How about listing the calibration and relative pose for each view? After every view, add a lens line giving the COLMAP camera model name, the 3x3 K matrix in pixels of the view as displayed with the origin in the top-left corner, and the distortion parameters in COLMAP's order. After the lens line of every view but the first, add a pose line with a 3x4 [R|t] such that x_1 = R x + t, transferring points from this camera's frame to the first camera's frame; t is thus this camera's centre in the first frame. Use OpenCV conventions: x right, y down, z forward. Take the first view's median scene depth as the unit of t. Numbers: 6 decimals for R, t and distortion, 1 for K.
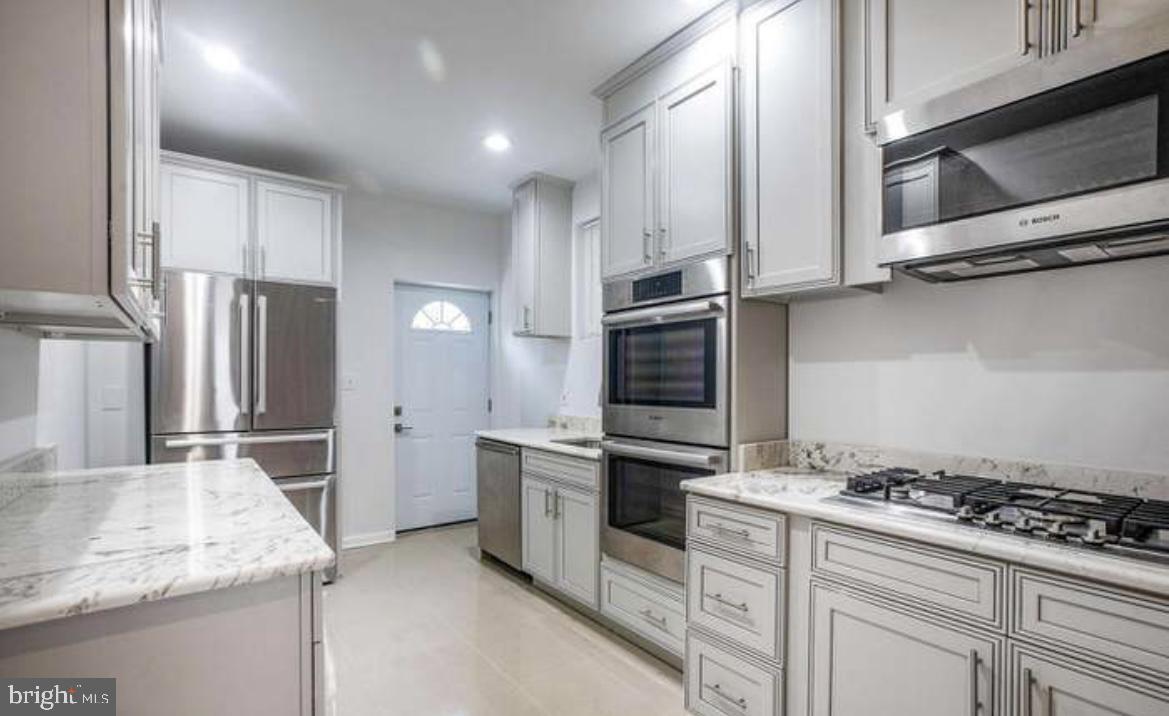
lens RADIAL K [[530.2, 0, 585.5], [0, 530.2, 389.1], [0, 0, 1]] dist [-0.040391, 0.023435]
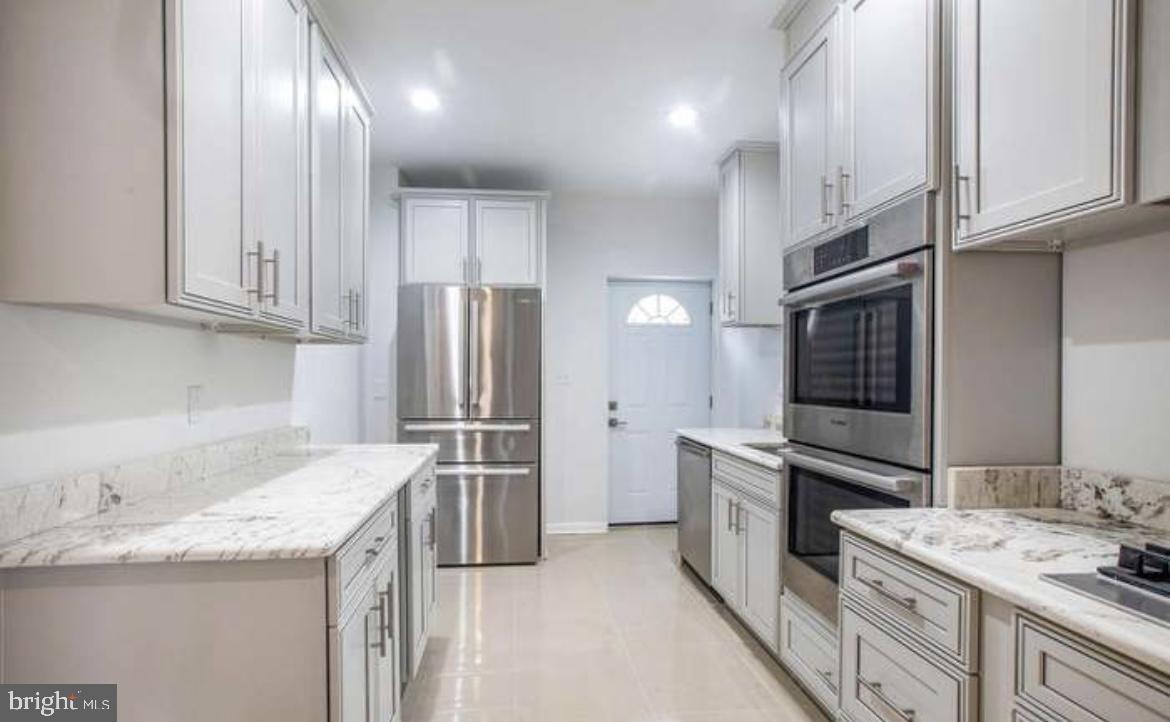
lens RADIAL K [[530.7, 0, 580.8], [0, 530.7, 383.1], [0, 0, 1]] dist [-0.037386, 0.027858]
pose [[0.864066, 0.004094, -0.503362, 0.184327], [-0.005820, 0.999981, -0.001858, 0.000768], [0.503345, 0.004535, 0.864073, 0.147991]]
